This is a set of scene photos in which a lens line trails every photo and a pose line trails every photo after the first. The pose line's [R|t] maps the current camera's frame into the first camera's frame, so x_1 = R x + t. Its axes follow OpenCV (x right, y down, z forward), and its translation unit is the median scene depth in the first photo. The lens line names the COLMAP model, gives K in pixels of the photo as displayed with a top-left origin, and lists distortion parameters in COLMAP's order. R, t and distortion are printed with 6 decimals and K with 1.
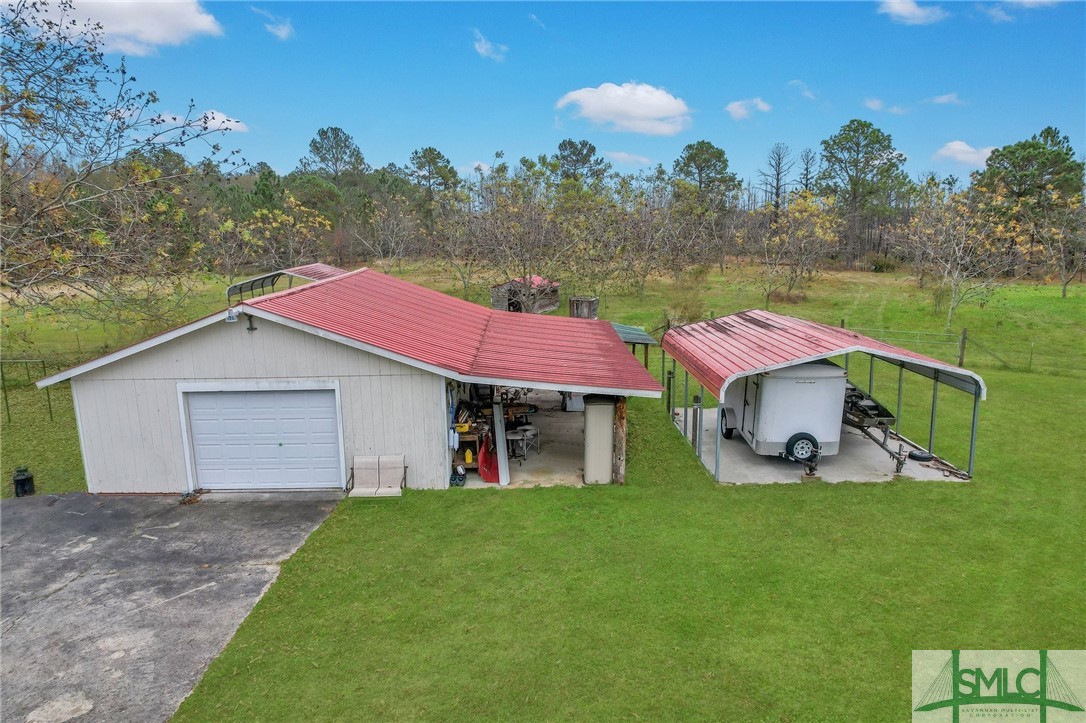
lens RADIAL K [[693.1, 0, 551.1], [0, 693.1, 360.2], [0, 0, 1]] dist [0.010474, 0.014948]
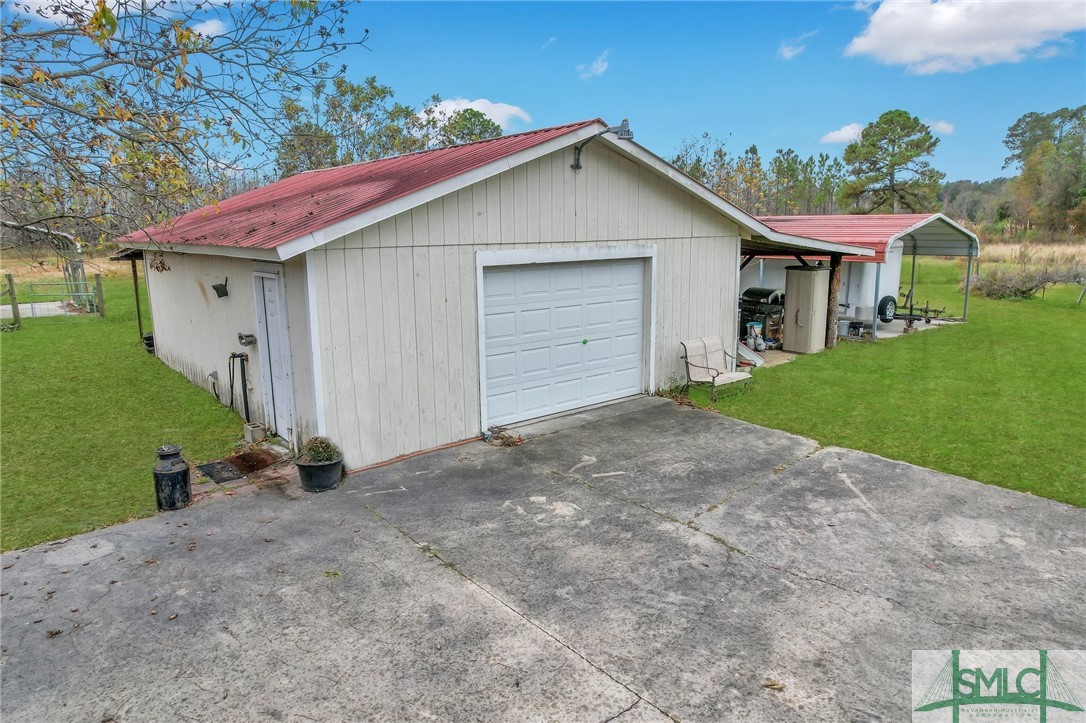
lens RADIAL K [[693.1, 0, 548.2], [0, 693.1, 362.7], [0, 0, 1]] dist [0.010474, 0.014948]
pose [[0.750470, -0.114551, 0.650901, -0.999201], [0.116536, 0.992369, 0.040282, 0.124846], [-0.650549, 0.045623, 0.758093, 0.564110]]
